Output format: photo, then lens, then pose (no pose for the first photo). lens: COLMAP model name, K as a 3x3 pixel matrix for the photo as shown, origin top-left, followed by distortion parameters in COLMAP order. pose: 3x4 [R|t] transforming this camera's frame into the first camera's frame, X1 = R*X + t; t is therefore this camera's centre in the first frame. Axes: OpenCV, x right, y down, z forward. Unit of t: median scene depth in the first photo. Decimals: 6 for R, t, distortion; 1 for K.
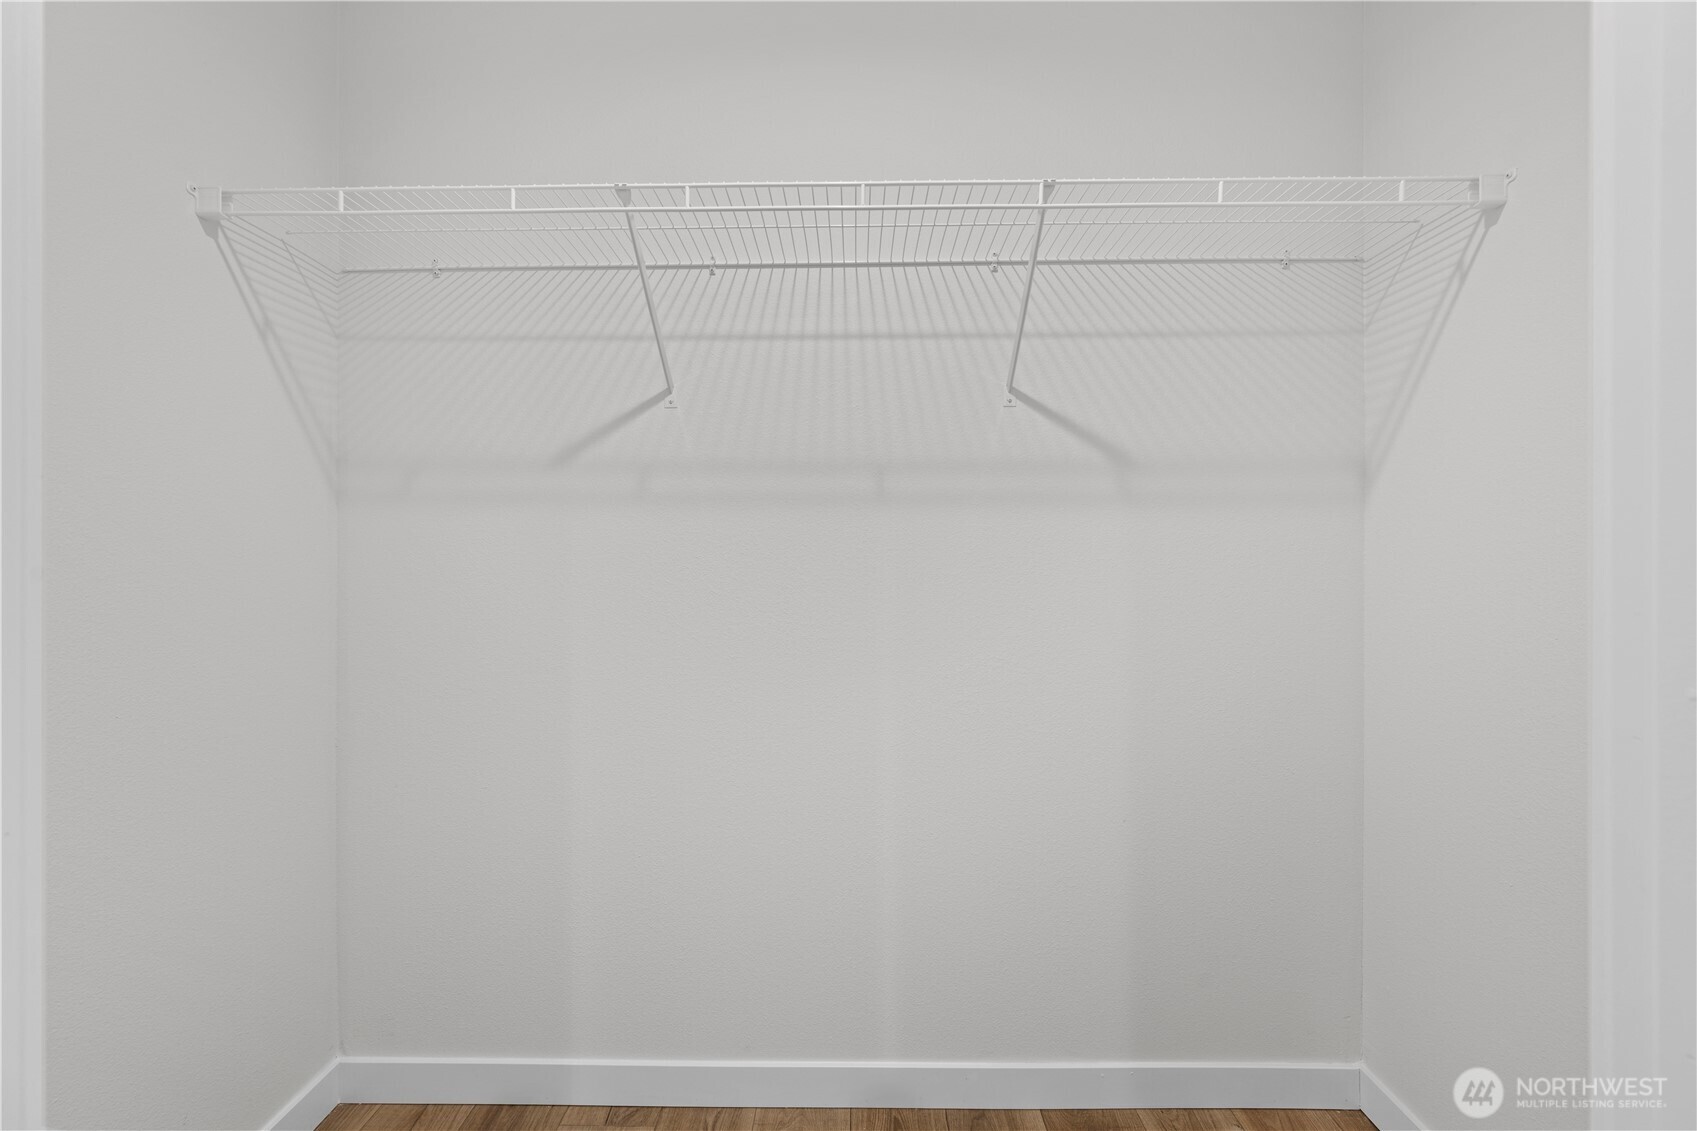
lens RADIAL K [[663.5, 0, 848.8], [0, 663.5, 565.2], [0, 0, 1]] dist [-0.006092, -0.000042]
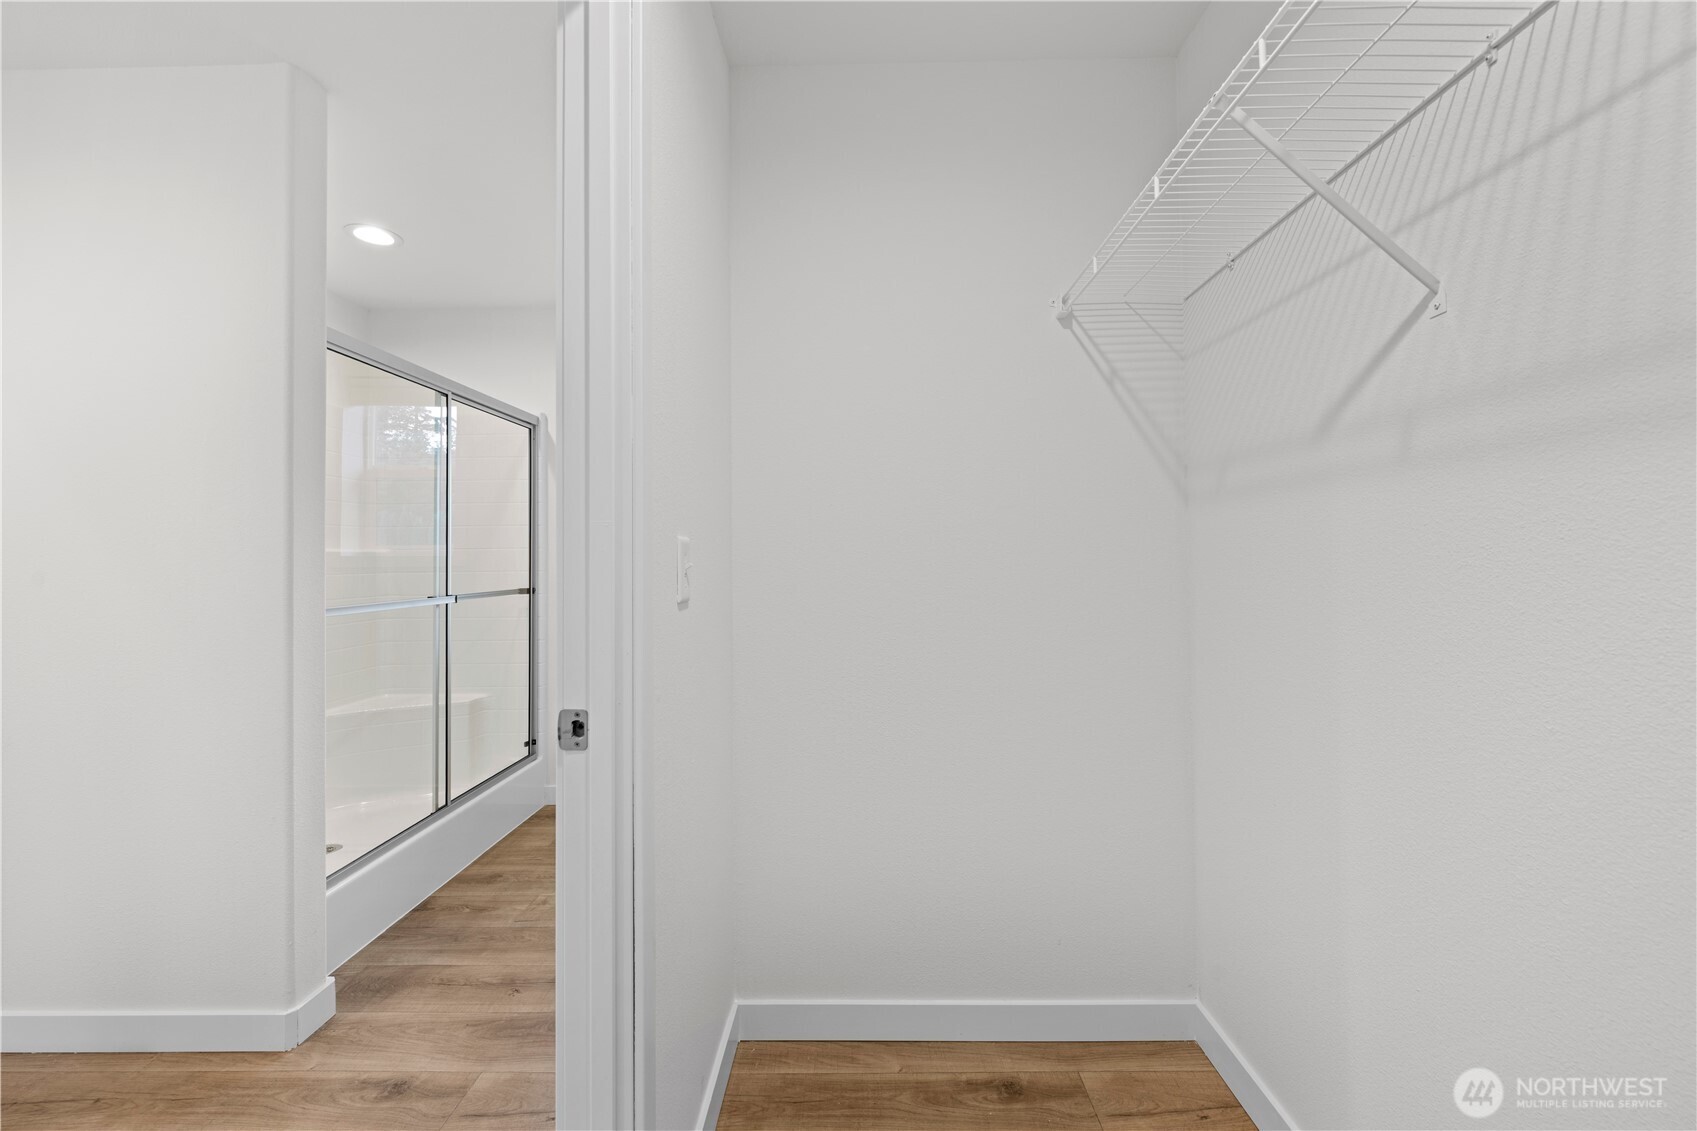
lens RADIAL K [[663.5, 0, 849.6], [0, 663.5, 550.4], [0, 0, 1]] dist [-0.006092, -0.000042]
pose [[0.009940, -0.013521, -0.999859, 0.364756], [0.006662, 0.999887, -0.013455, -0.004221], [0.999928, -0.006528, 0.010029, 0.422043]]
